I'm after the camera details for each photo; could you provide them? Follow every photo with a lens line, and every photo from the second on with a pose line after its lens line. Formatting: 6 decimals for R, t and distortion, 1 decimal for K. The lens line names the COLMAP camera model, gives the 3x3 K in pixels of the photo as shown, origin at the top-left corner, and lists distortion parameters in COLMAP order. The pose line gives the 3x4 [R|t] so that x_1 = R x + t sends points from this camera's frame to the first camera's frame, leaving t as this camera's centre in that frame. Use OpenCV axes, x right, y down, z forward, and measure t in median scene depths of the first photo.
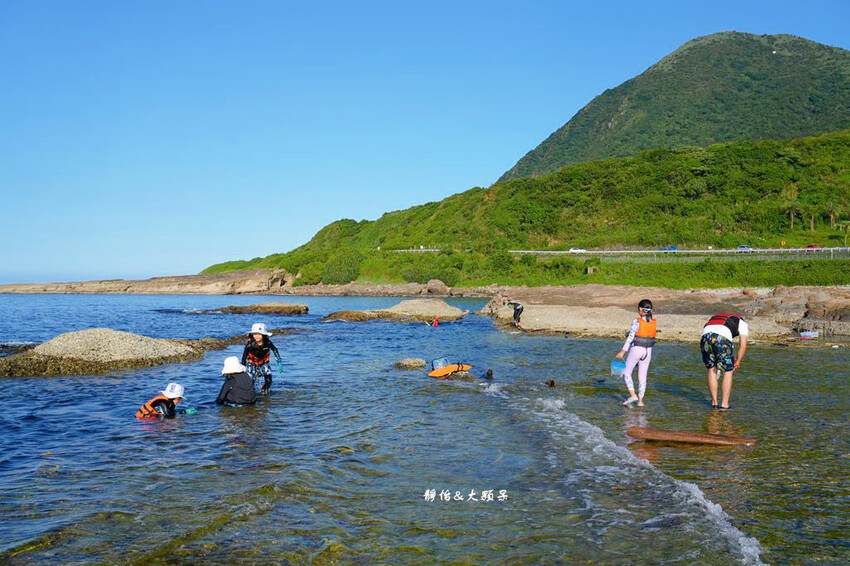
lens RADIAL K [[820.2, 0, 425.0], [0, 820.2, 283.0], [0, 0, 1]] dist [0.002417, -0.008914]
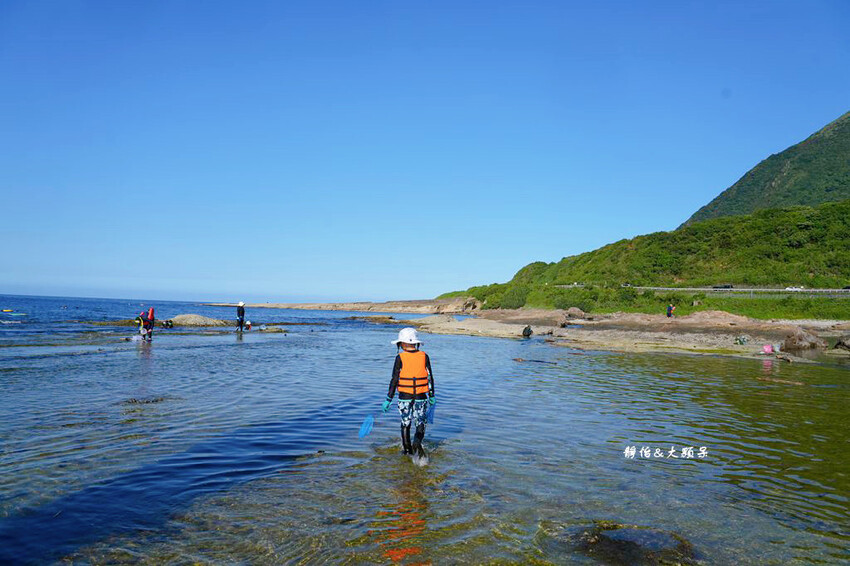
lens RADIAL K [[616.8, 0, 425.0], [0, 616.8, 283.0], [0, 0, 1]] dist [-0.008605, -0.002812]
pose [[0.953049, 0.013311, -0.302524, 0.071187], [-0.025769, 0.998974, -0.037228, 0.000105], [0.301718, 0.043276, 0.952414, -0.059392]]
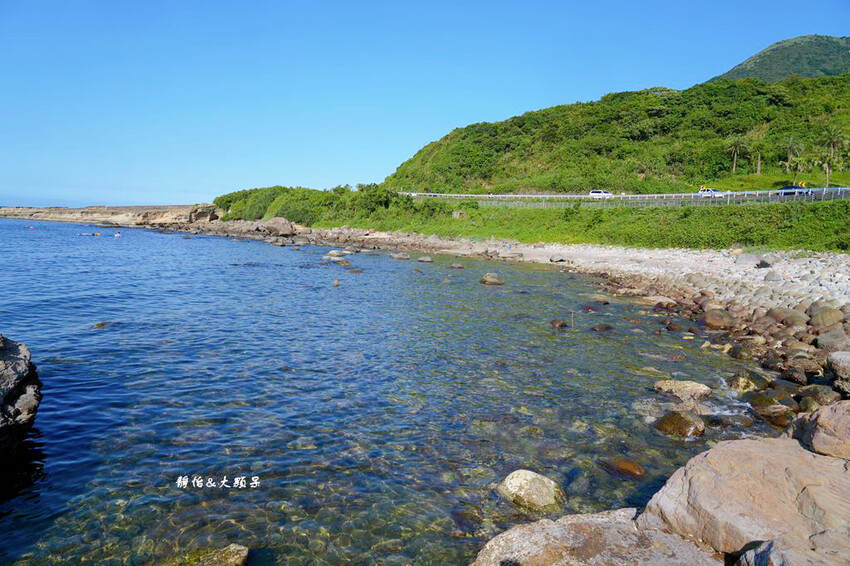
lens RADIAL K [[564.4, 0, 425.0], [0, 564.4, 283.0], [0, 0, 1]] dist [-0.012485, -0.001233]
pose [[0.971135, 0.072065, -0.227382, 0.251853], [-0.050781, 0.993879, 0.098115, -0.001120], [0.233061, -0.083736, 0.968850, 0.359145]]
